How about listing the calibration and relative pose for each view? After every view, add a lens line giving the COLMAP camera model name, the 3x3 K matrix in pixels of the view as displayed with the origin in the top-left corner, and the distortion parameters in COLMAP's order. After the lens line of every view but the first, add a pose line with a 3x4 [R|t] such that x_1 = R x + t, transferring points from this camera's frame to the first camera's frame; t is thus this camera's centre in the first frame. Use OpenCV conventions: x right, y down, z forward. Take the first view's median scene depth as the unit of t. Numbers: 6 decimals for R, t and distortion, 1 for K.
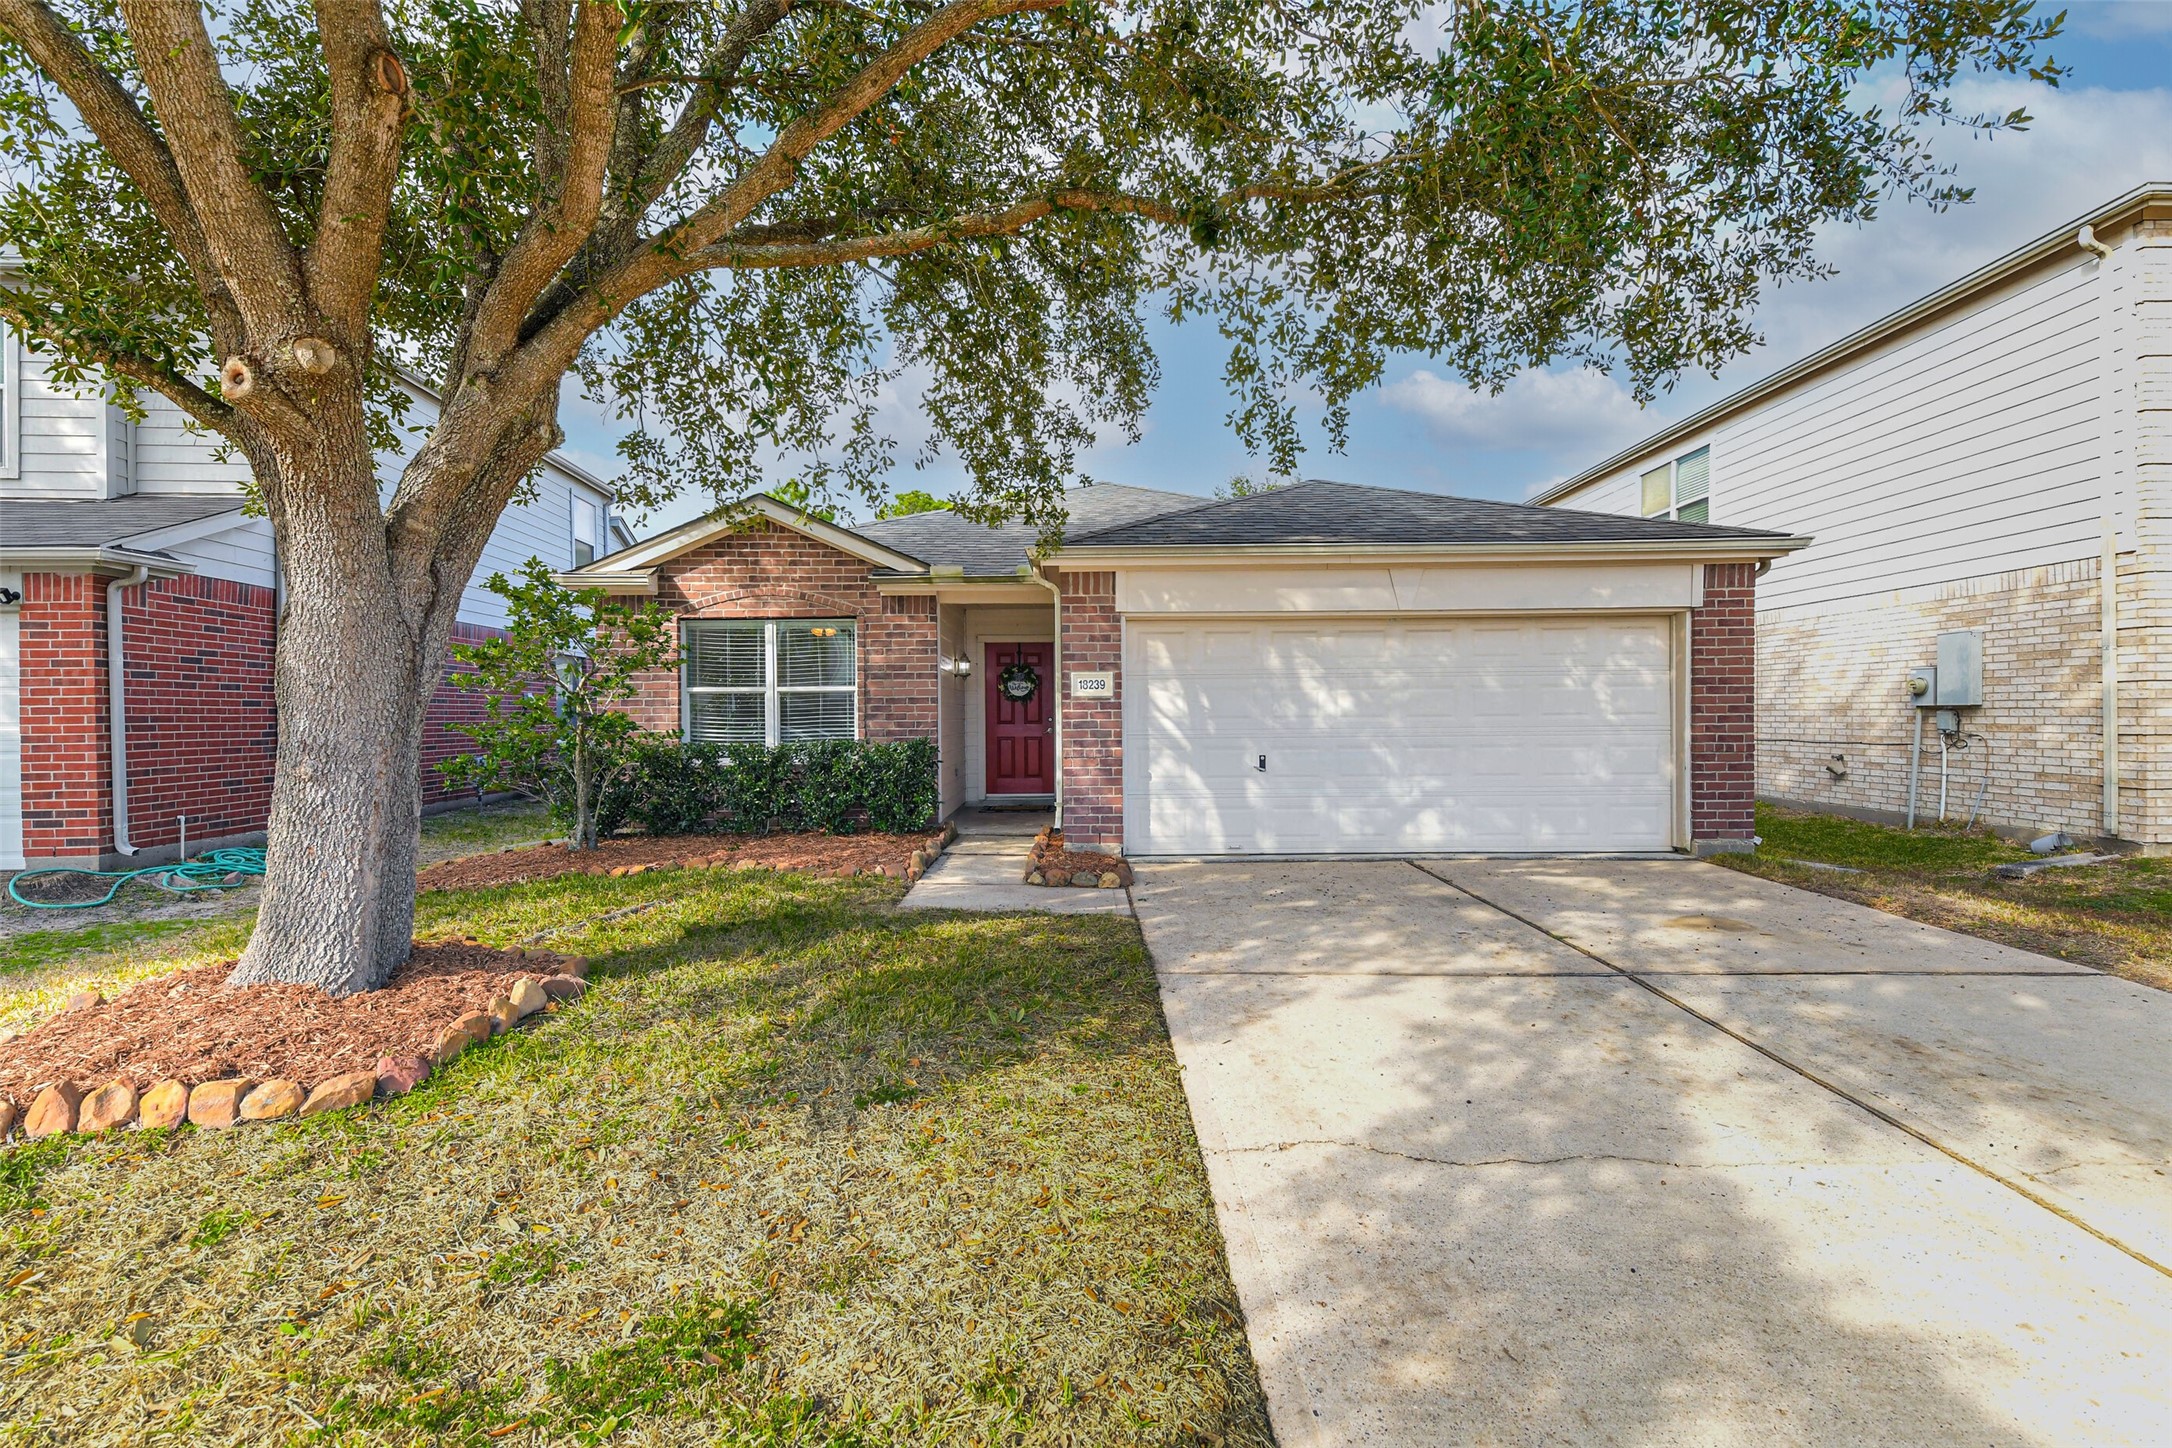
lens RADIAL K [[923.1, 0, 1082.3], [0, 923.1, 721.2], [0, 0, 1]] dist [0.053455, -0.015227]
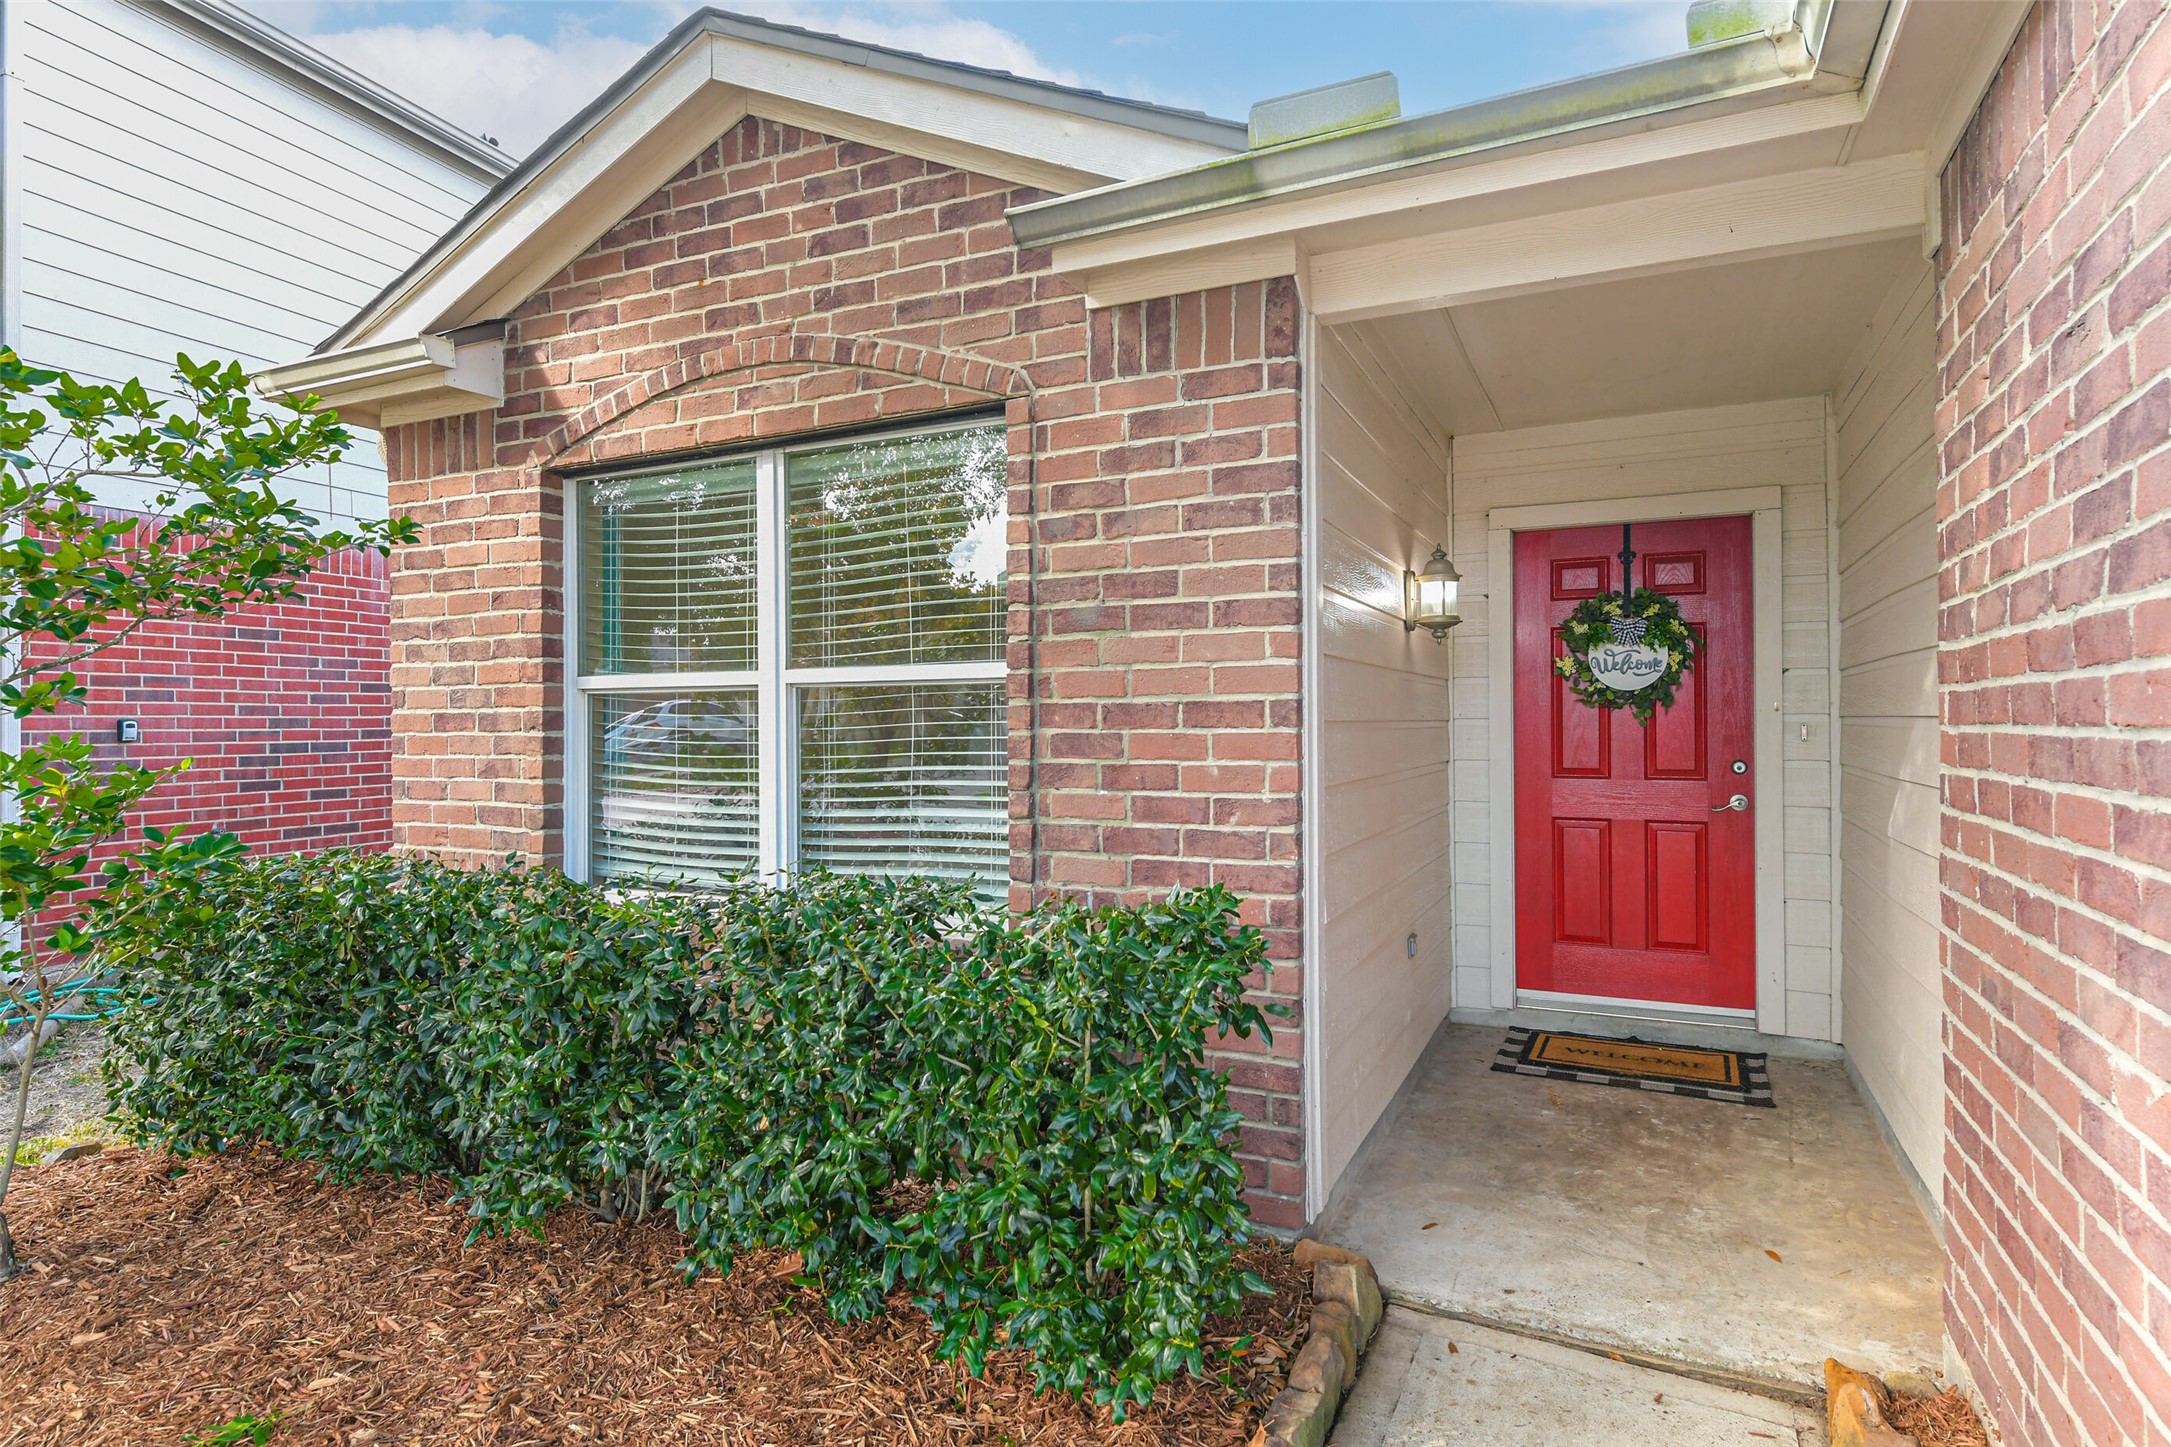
lens RADIAL K [[1173.2, 0, 1083.7], [0, 1173.2, 714.4], [0, 0, 1]] dist [0.002059, 0.000014]
pose [[0.896105, 0.000373, -0.443842, -0.071752], [-0.003780, 0.999970, -0.006791, -0.019952], [0.443826, 0.007763, 0.896079, 0.703489]]
